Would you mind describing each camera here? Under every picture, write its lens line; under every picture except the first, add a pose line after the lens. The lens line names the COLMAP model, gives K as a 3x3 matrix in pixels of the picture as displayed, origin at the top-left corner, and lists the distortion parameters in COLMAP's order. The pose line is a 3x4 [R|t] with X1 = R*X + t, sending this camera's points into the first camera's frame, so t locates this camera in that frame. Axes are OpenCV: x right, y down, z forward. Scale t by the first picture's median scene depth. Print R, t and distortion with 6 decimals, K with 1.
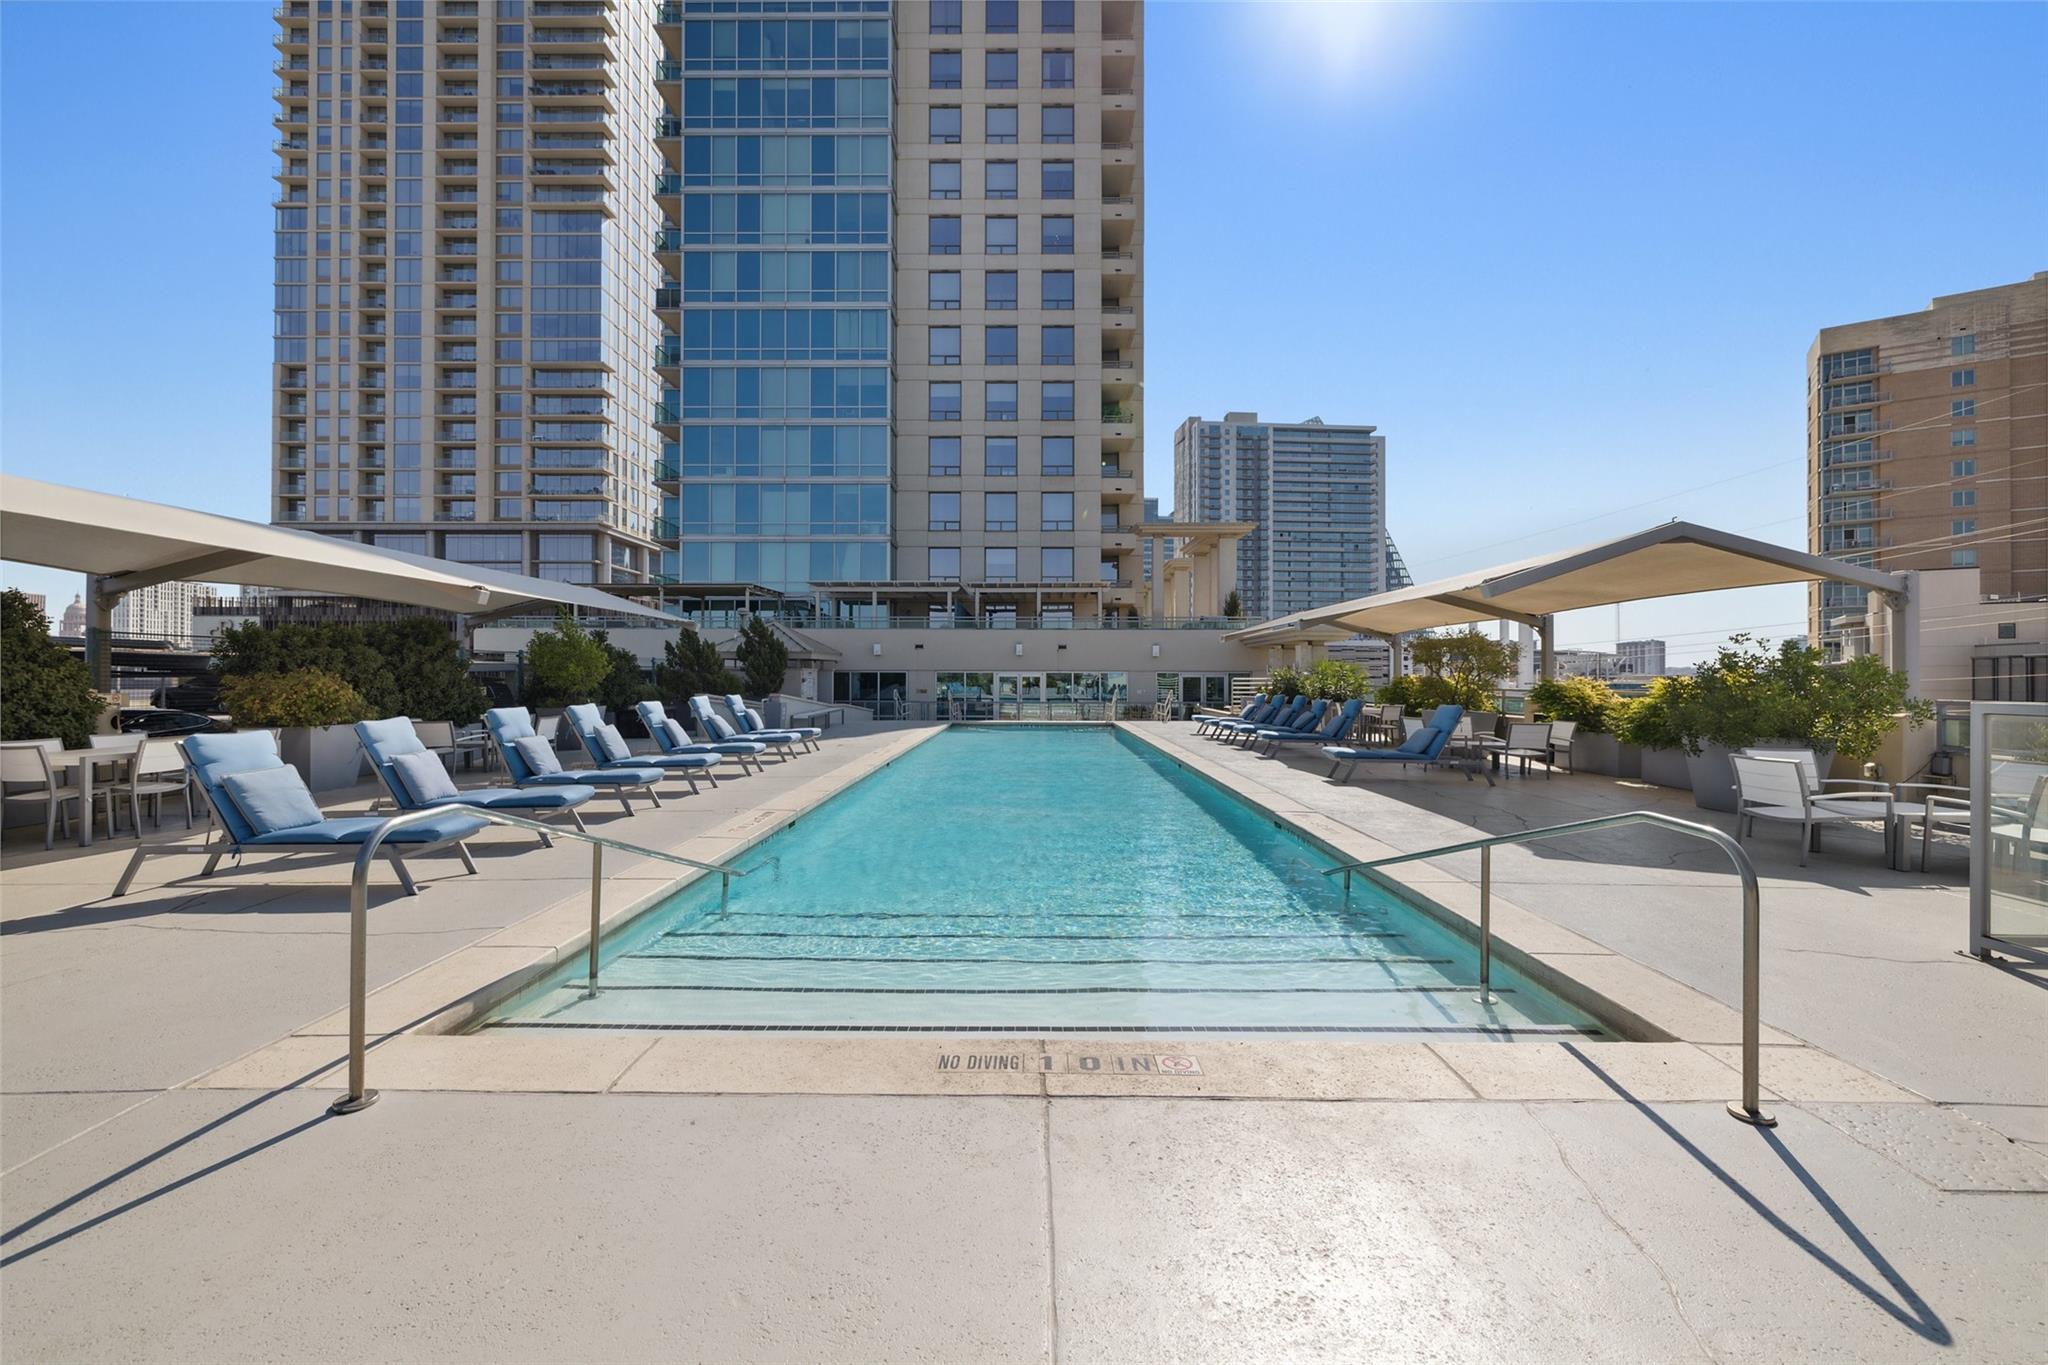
lens RADIAL K [[889.5, 0, 1023.2], [0, 889.5, 675.2], [0, 0, 1]] dist [0.002376, -0.000312]
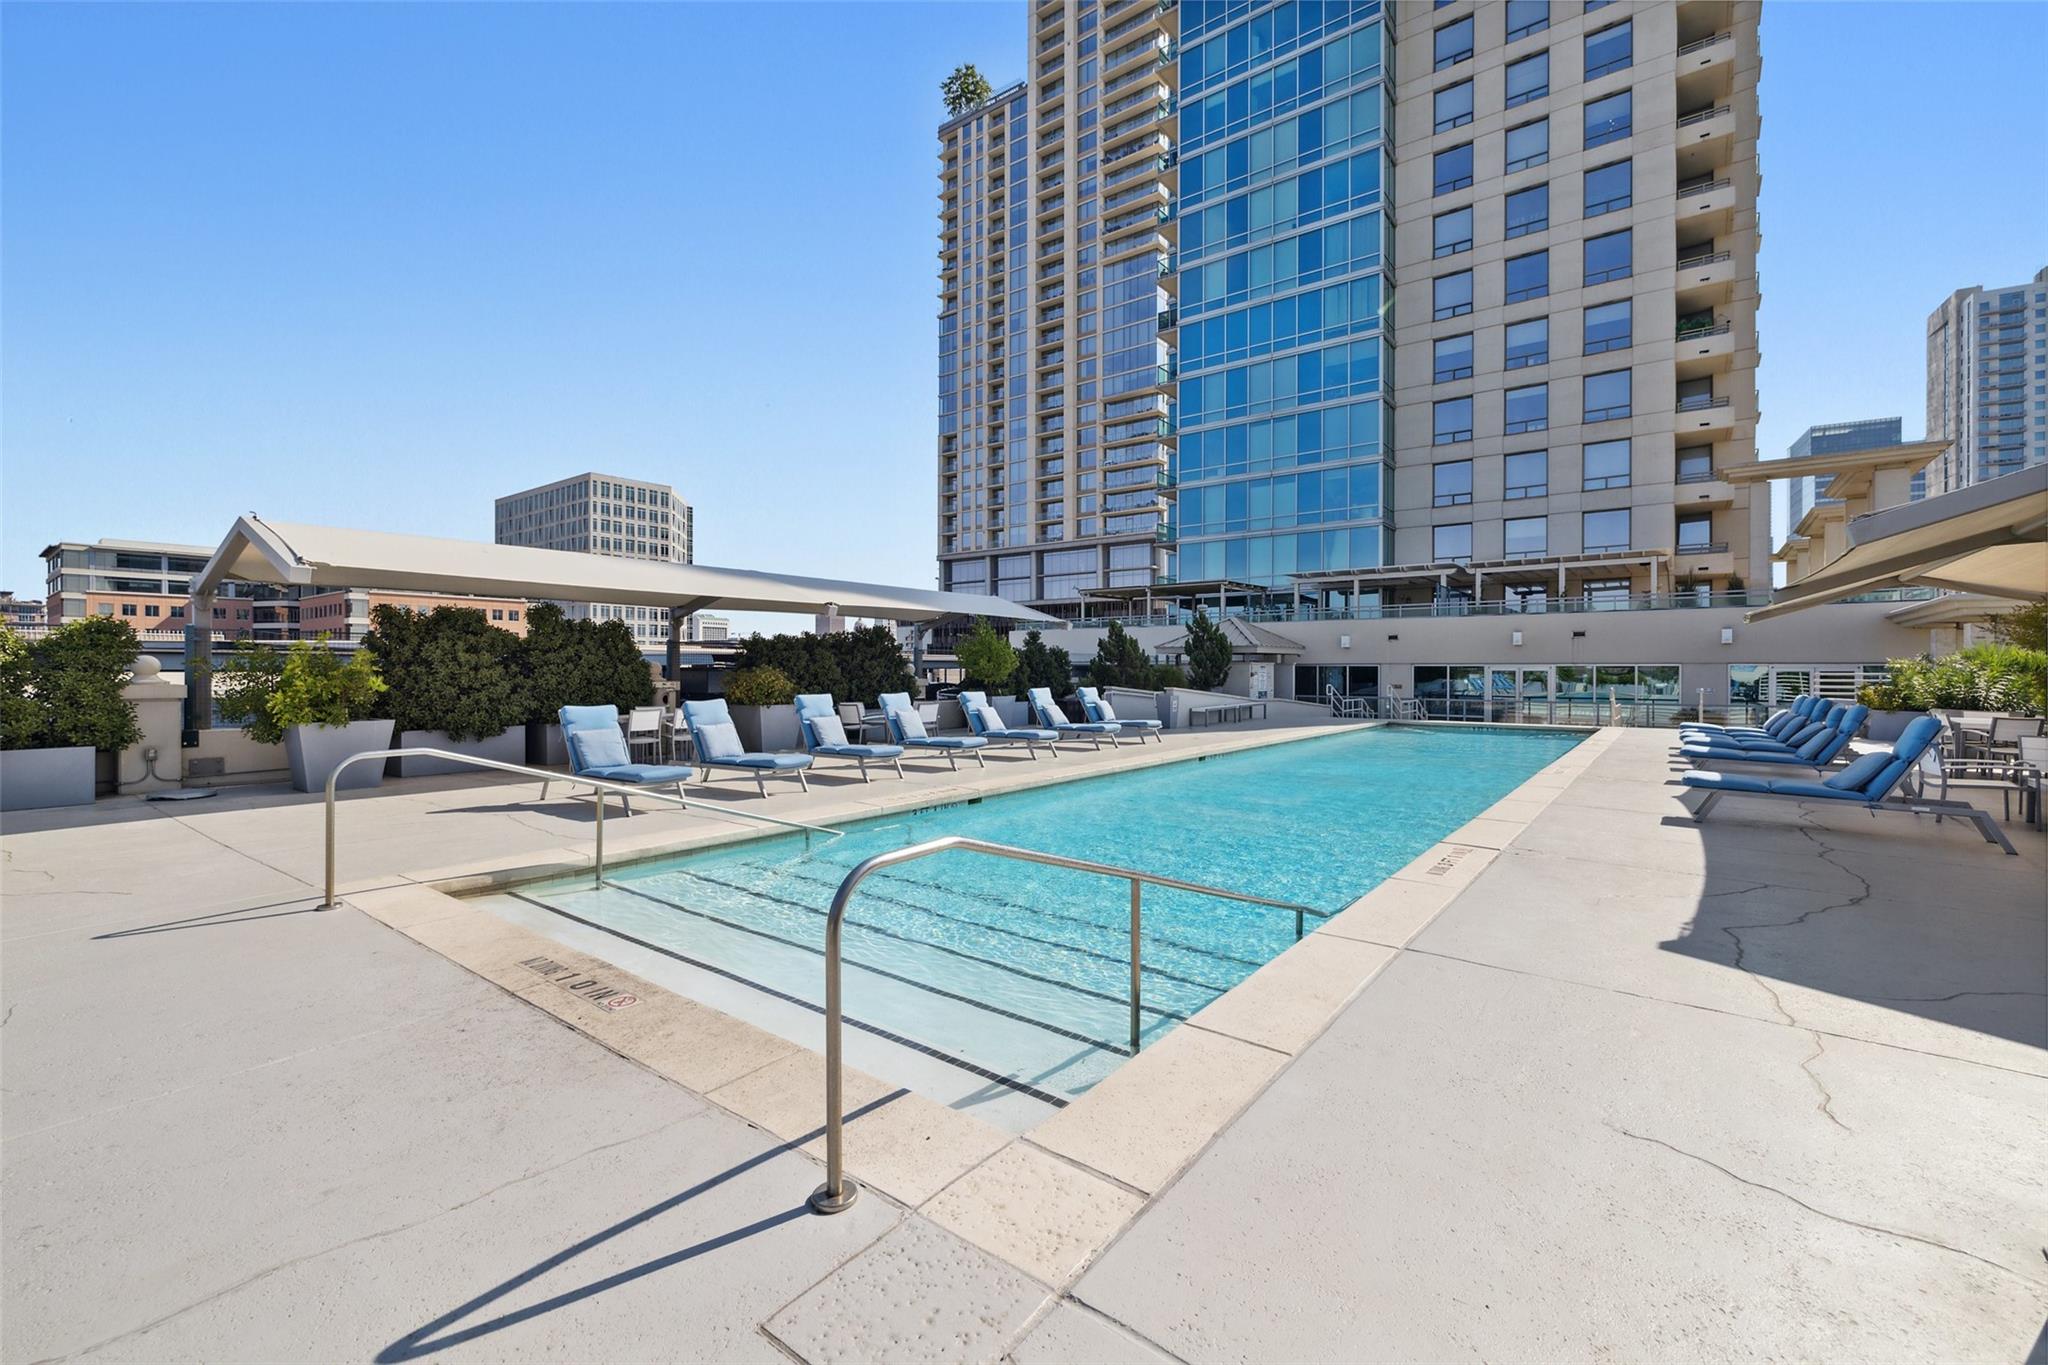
lens RADIAL K [[889.5, 0, 1020.7], [0, 889.5, 677.2], [0, 0, 1]] dist [0.002376, -0.000312]
pose [[0.784173, 0.005307, -0.620520, 0.124152], [0.000552, 0.999957, 0.009251, -0.000120], [0.620543, -0.007597, 0.784136, 0.038804]]
